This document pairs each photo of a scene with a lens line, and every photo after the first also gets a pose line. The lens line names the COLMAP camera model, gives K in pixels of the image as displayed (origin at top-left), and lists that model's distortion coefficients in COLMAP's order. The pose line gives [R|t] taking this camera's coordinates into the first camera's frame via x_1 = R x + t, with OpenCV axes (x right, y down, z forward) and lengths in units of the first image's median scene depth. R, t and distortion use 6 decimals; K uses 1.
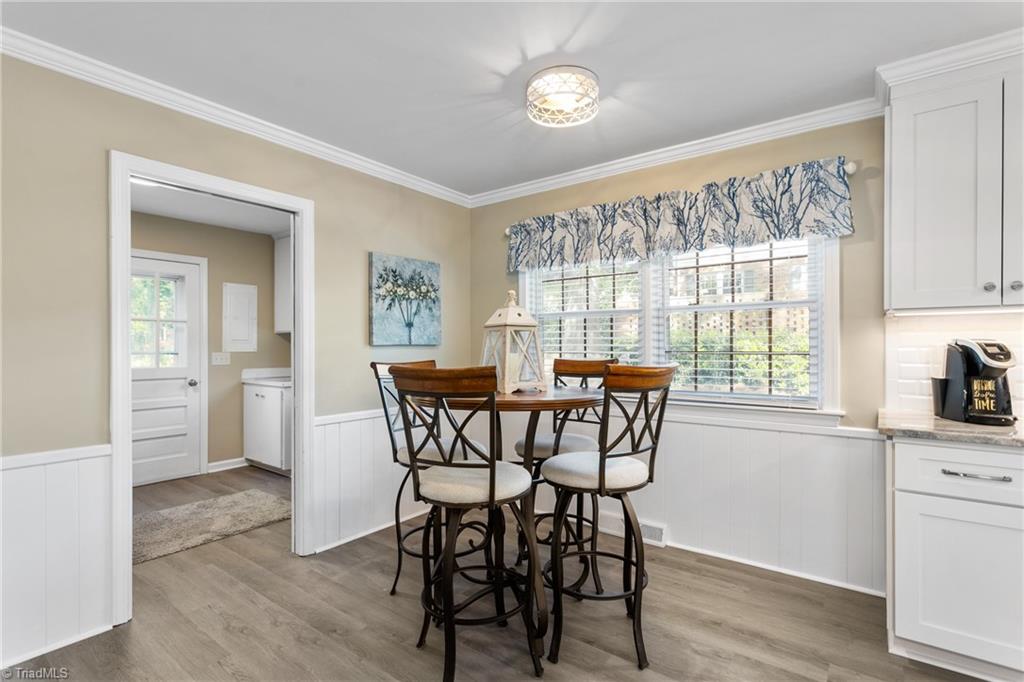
lens RADIAL K [[495.5, 0, 514.4], [0, 495.5, 345.3], [0, 0, 1]] dist [-0.002477, -0.000073]
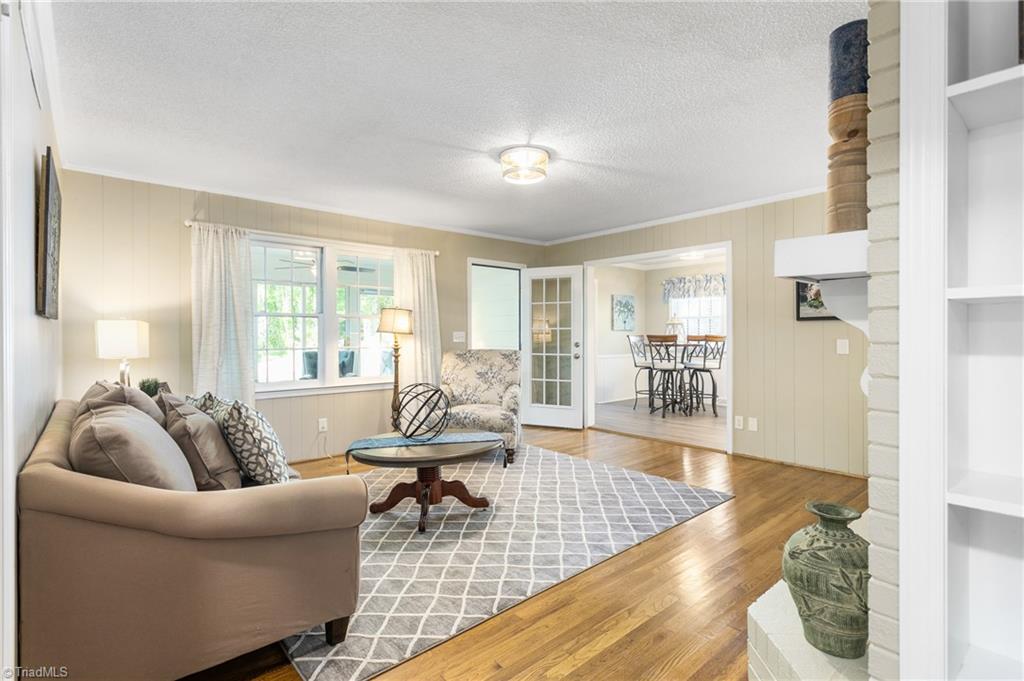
lens RADIAL K [[495.5, 0, 508.2], [0, 495.5, 336.0], [0, 0, 1]] dist [-0.002477, -0.000073]
pose [[0.977610, -0.000134, -0.210425, -0.398518], [0.002397, 0.999942, 0.010498, 0.003847], [0.210412, -0.010768, 0.977554, -2.428996]]
